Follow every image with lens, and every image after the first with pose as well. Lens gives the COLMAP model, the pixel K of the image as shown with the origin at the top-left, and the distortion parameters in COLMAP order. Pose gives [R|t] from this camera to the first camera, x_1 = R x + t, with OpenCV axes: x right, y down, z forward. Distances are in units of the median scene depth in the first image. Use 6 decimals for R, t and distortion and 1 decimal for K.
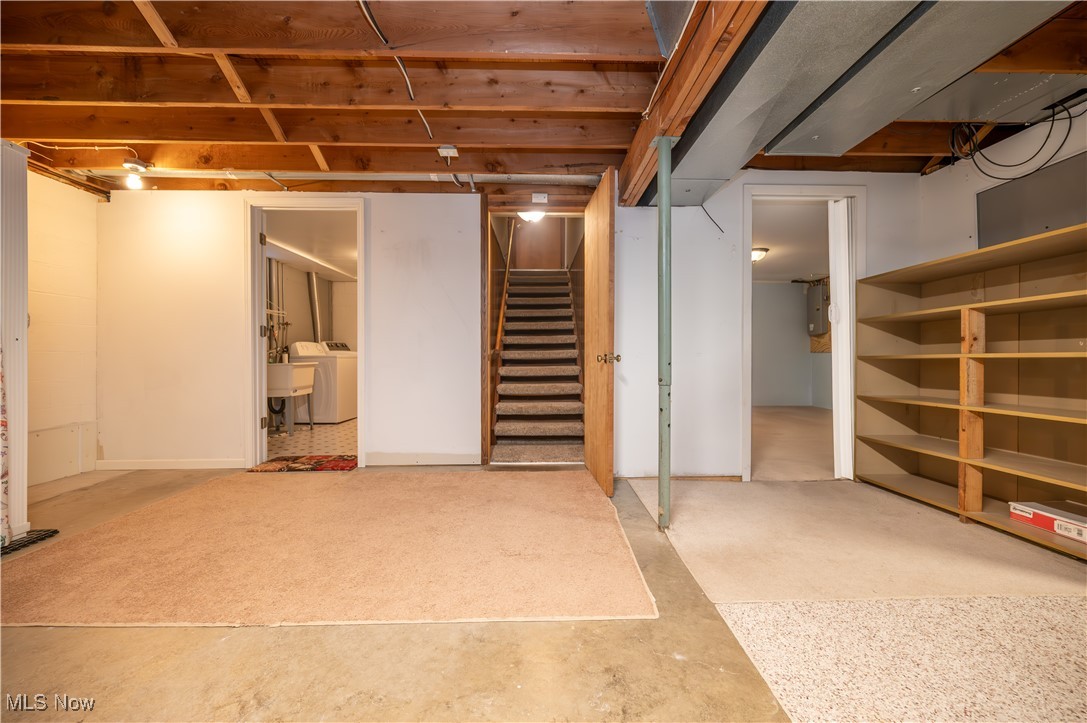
lens RADIAL K [[436.1, 0, 545.6], [0, 436.1, 362.9], [0, 0, 1]] dist [-0.000167, -0.000180]
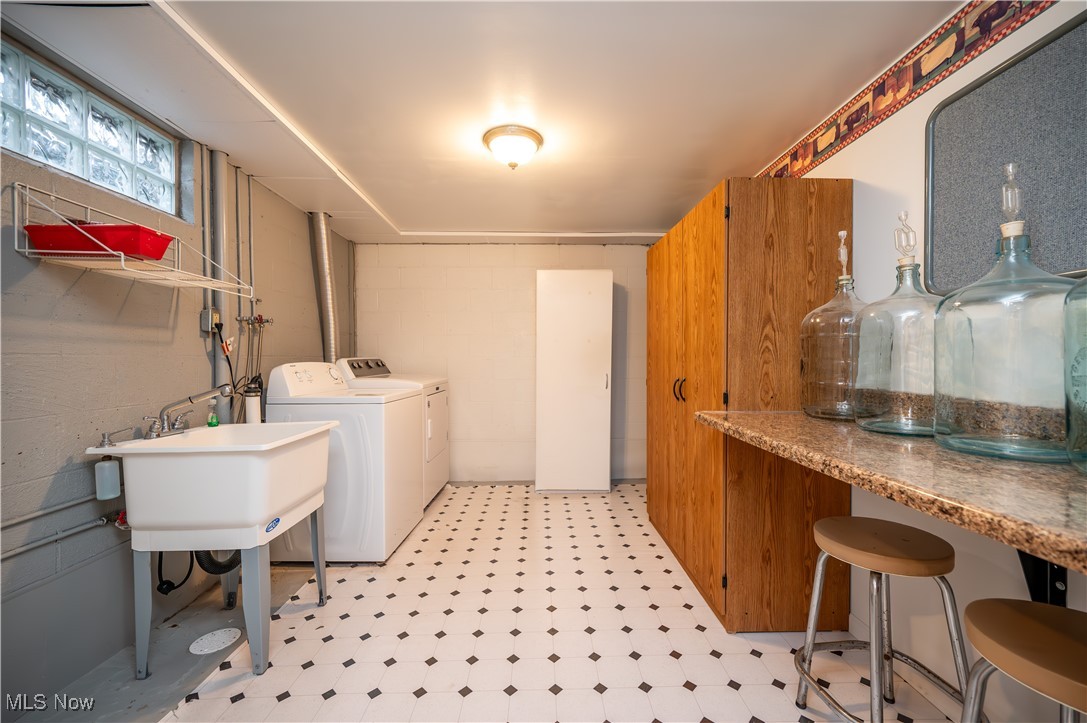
lens RADIAL K [[436.1, 0, 545.6], [0, 436.1, 362.9], [0, 0, 1]] dist [-0.000167, -0.000180]
pose [[0.999992, -0.003211, 0.002254, -0.326221], [0.003226, 0.999971, -0.006826, -0.045776], [-0.002232, 0.006833, 0.999974, 0.590663]]
